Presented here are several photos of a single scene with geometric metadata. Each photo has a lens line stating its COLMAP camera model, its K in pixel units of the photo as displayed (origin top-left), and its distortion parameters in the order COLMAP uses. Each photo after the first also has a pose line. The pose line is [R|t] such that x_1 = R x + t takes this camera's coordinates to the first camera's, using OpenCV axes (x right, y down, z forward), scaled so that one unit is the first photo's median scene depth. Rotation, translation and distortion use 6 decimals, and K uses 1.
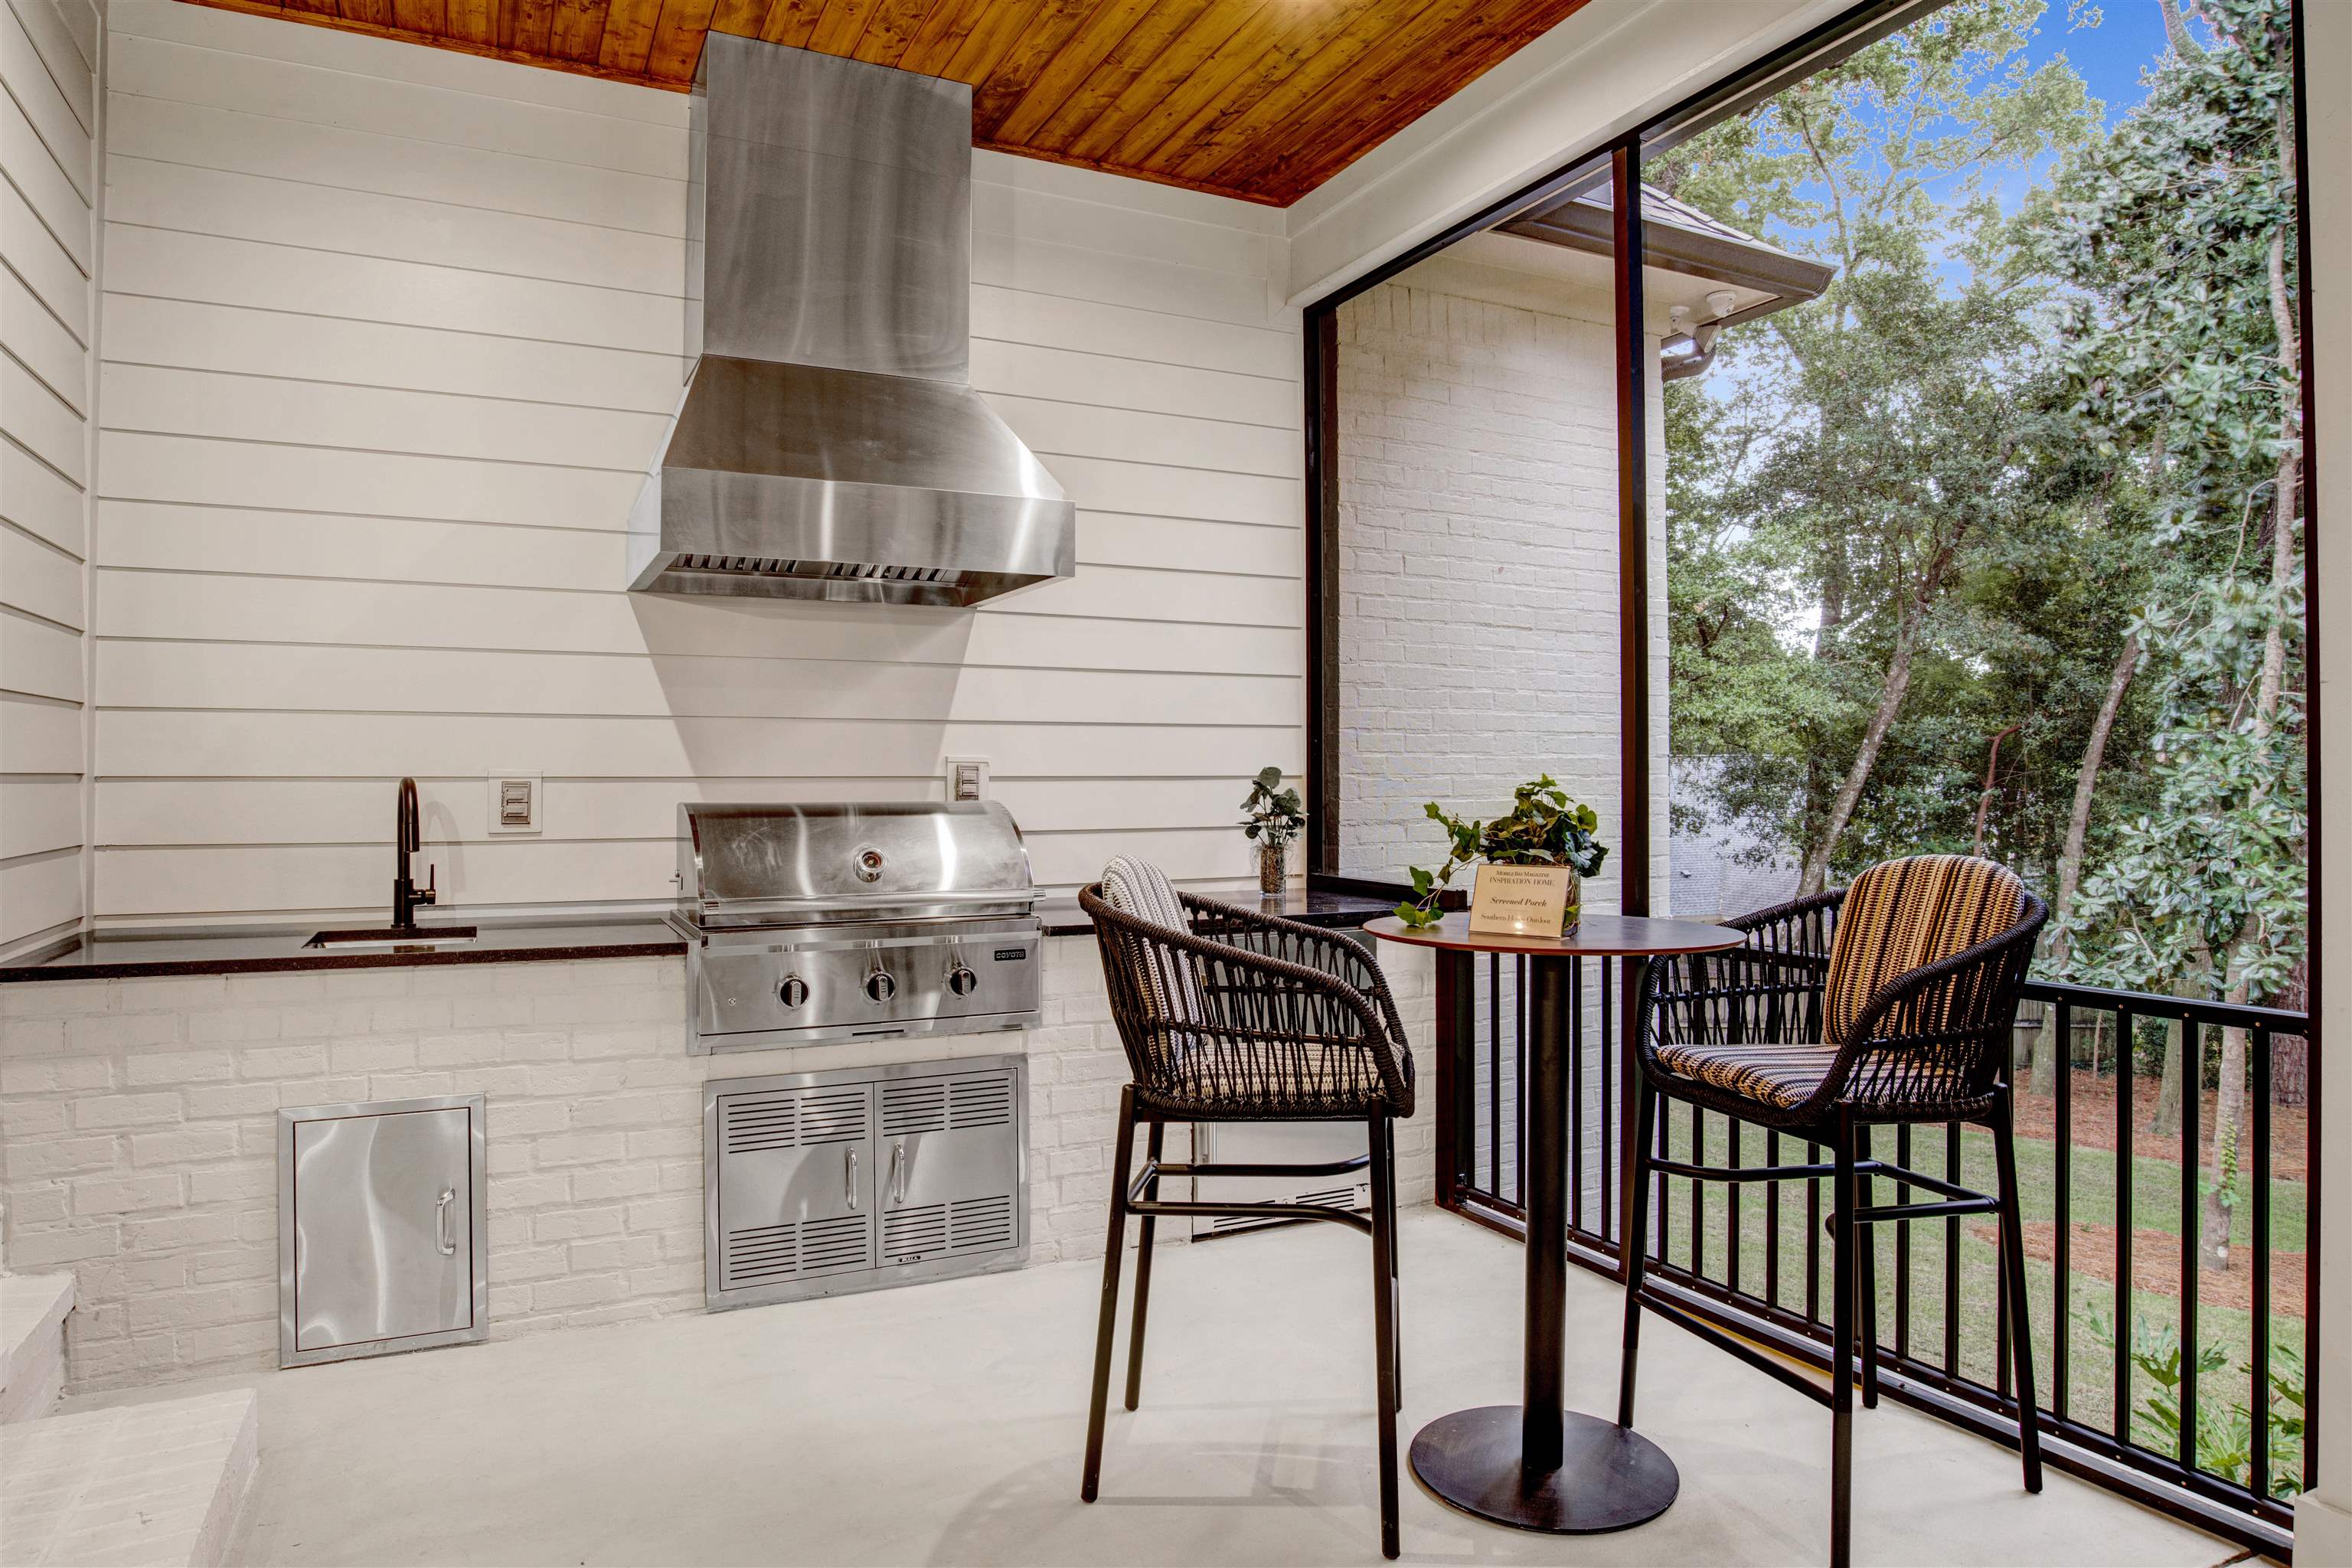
lens RADIAL K [[1394.0, 0, 1168.4], [0, 1394.0, 763.3], [0, 0, 1]] dist [-0.043743, -0.001192]
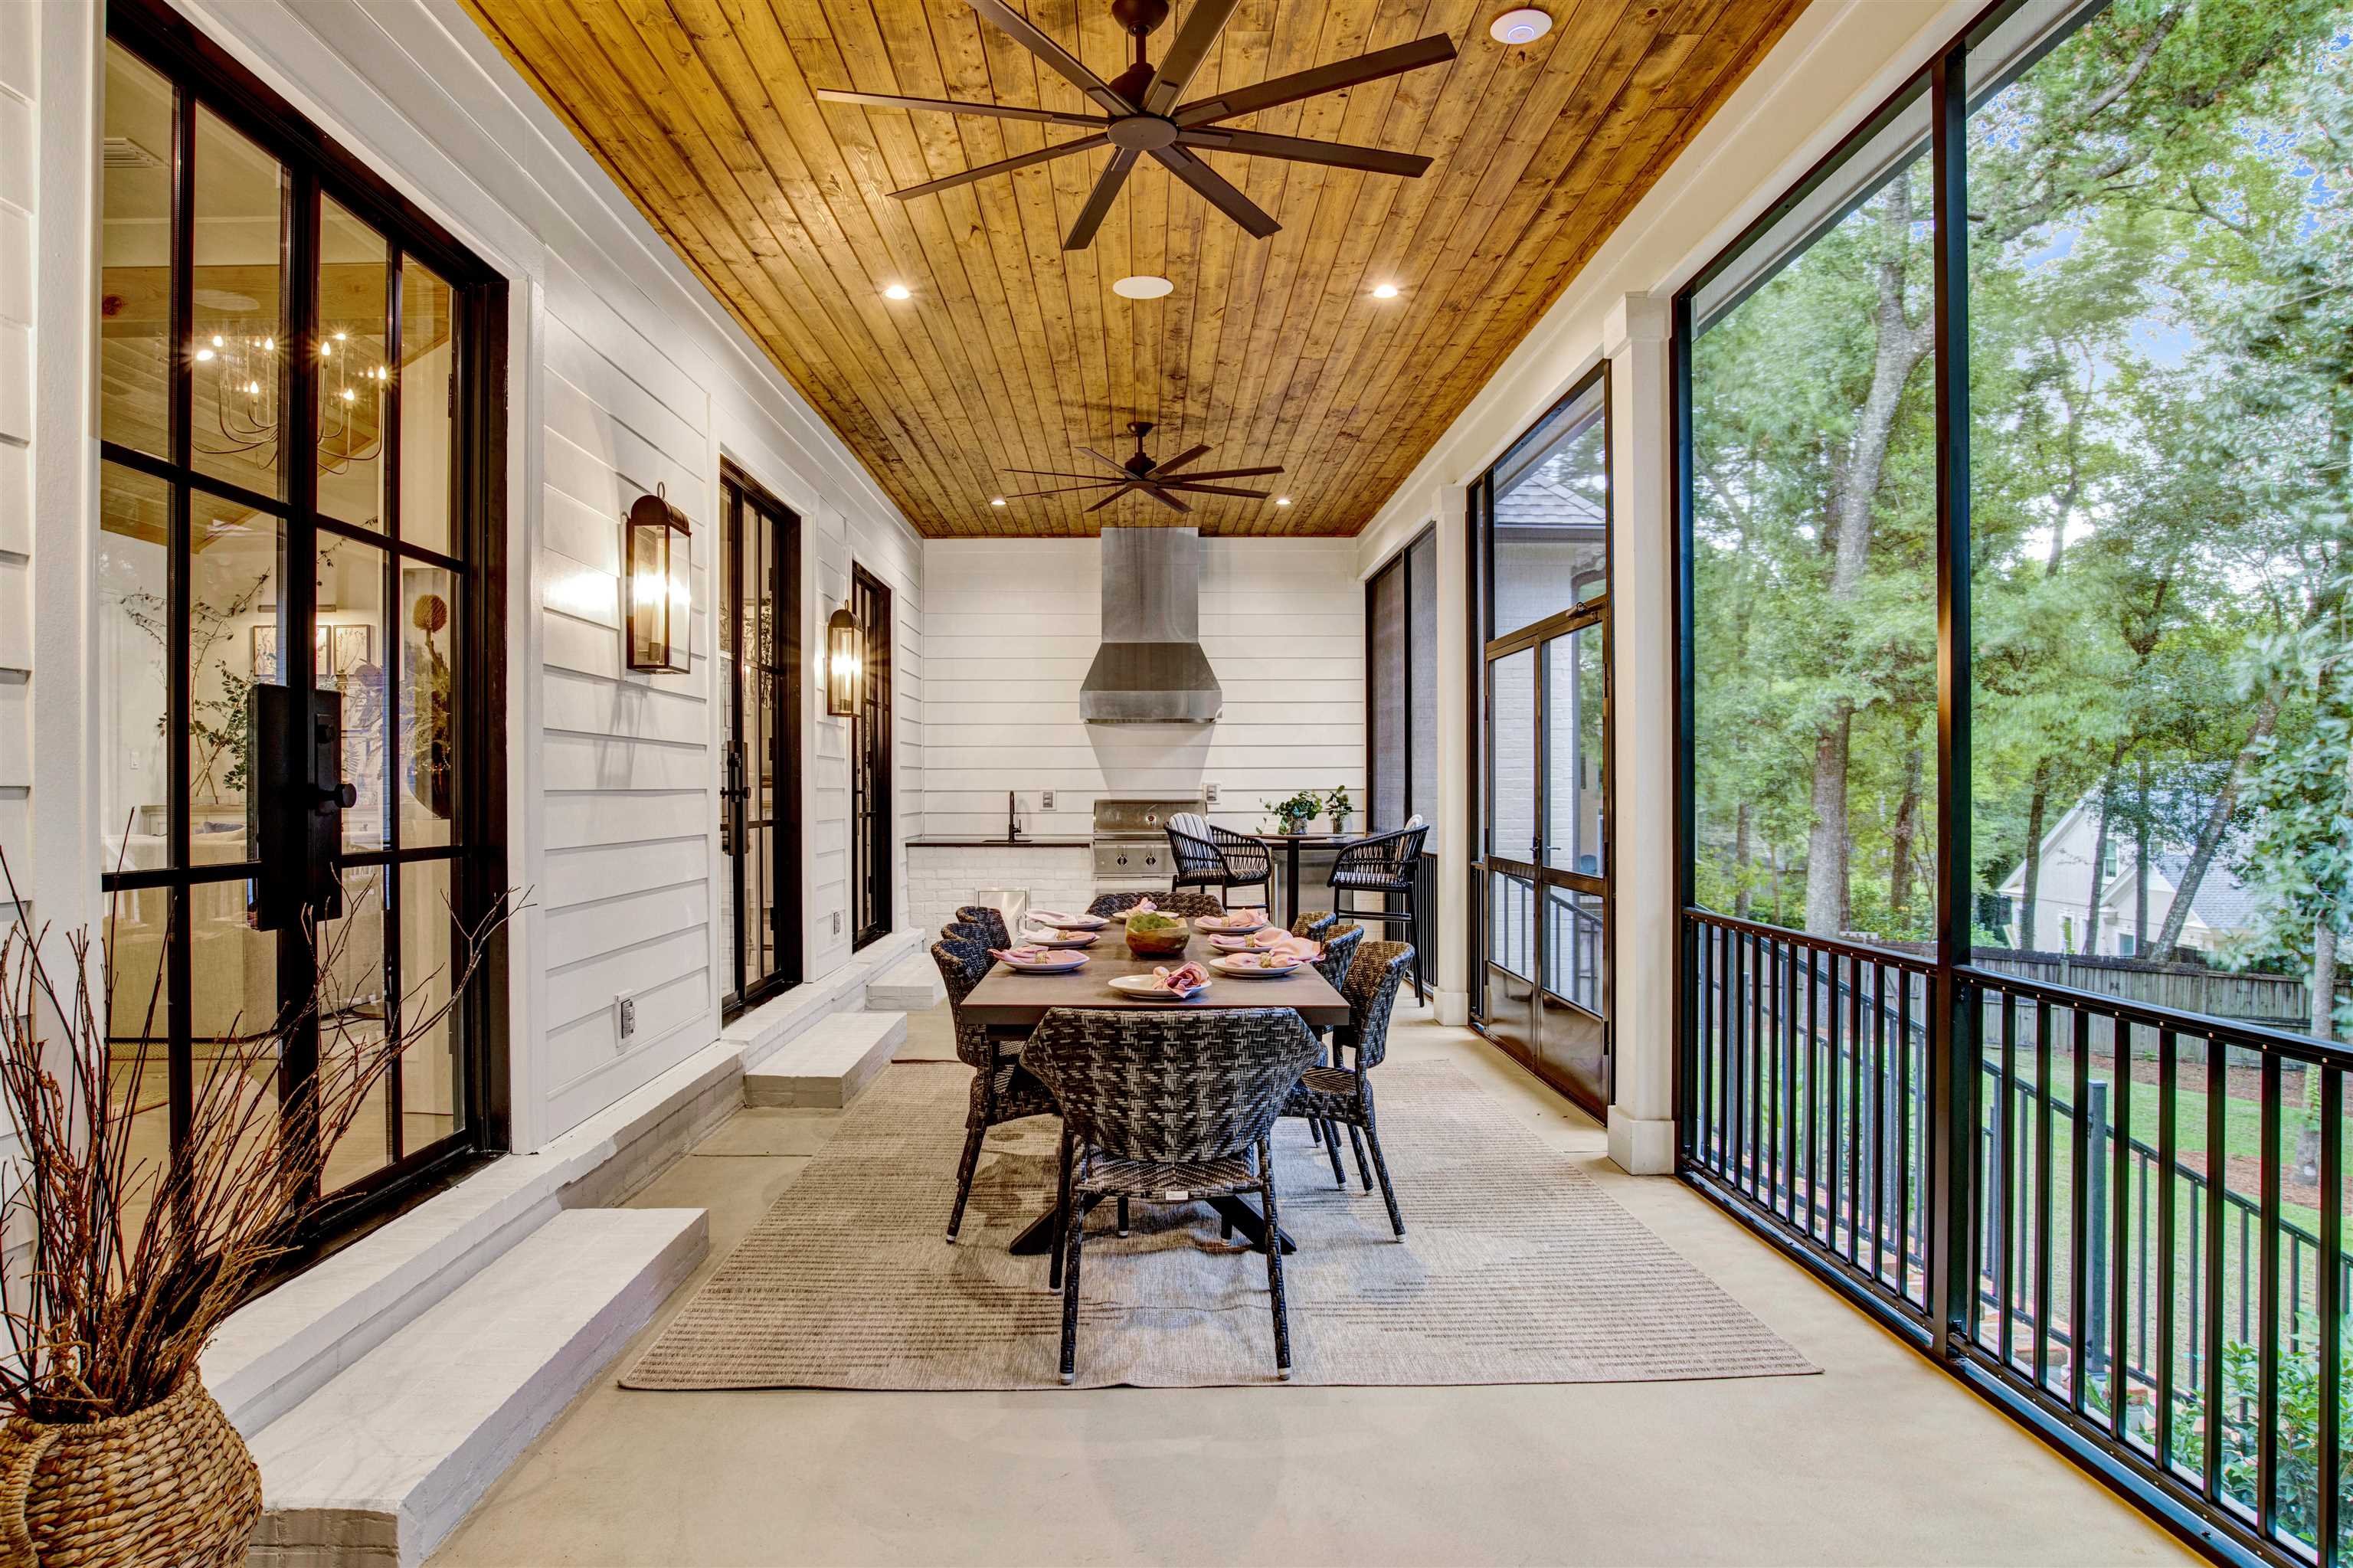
lens RADIAL K [[1346.0, 0, 1185.7], [0, 1346.0, 788.5], [0, 0, 1]] dist [-0.060772, 0.008840]
pose [[0.909234, 0.001624, -0.416283, 0.941908], [0.006353, 0.999822, 0.017776, -0.041387], [0.416238, -0.018807, 0.909061, -1.407806]]
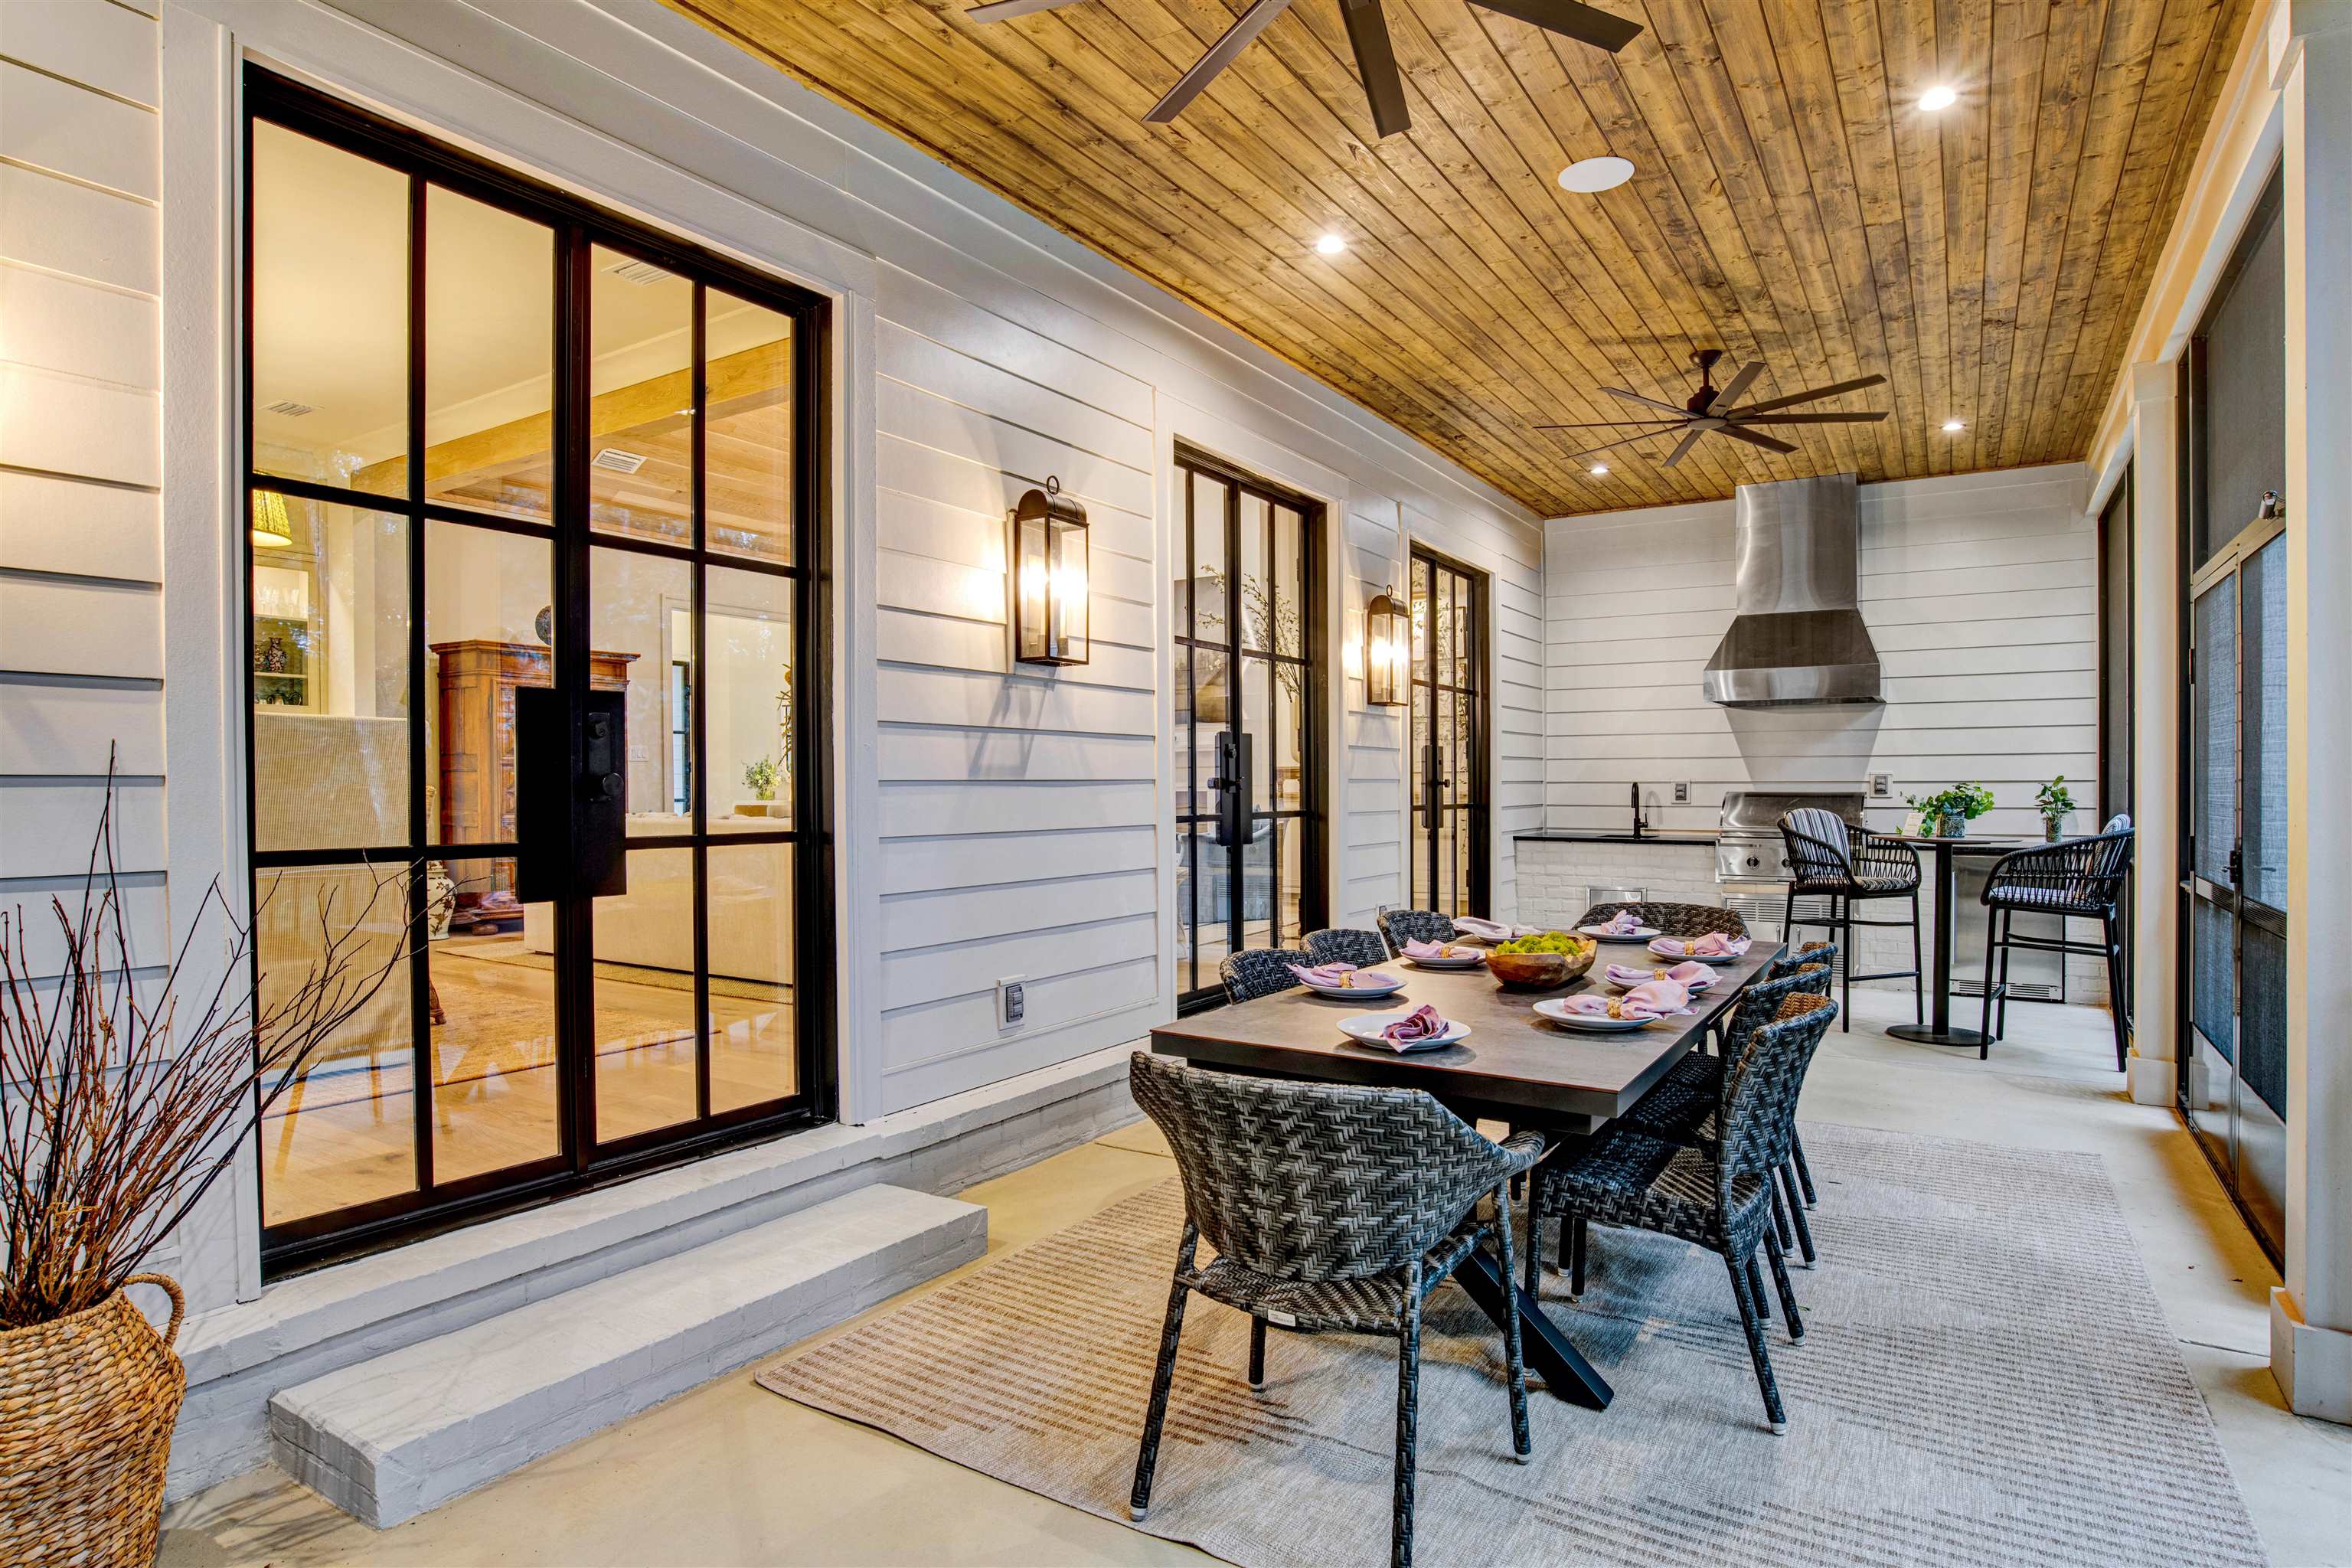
lens RADIAL K [[1266.2, 0, 1170.7], [0, 1266.2, 790.1], [0, 0, 1]] dist [-0.062380, 0.013853]
pose [[0.516366, 0.008528, -0.856326, 1.050643], [0.014972, 0.999708, 0.018985, -0.033571], [0.856237, -0.022624, 0.516087, -1.043349]]
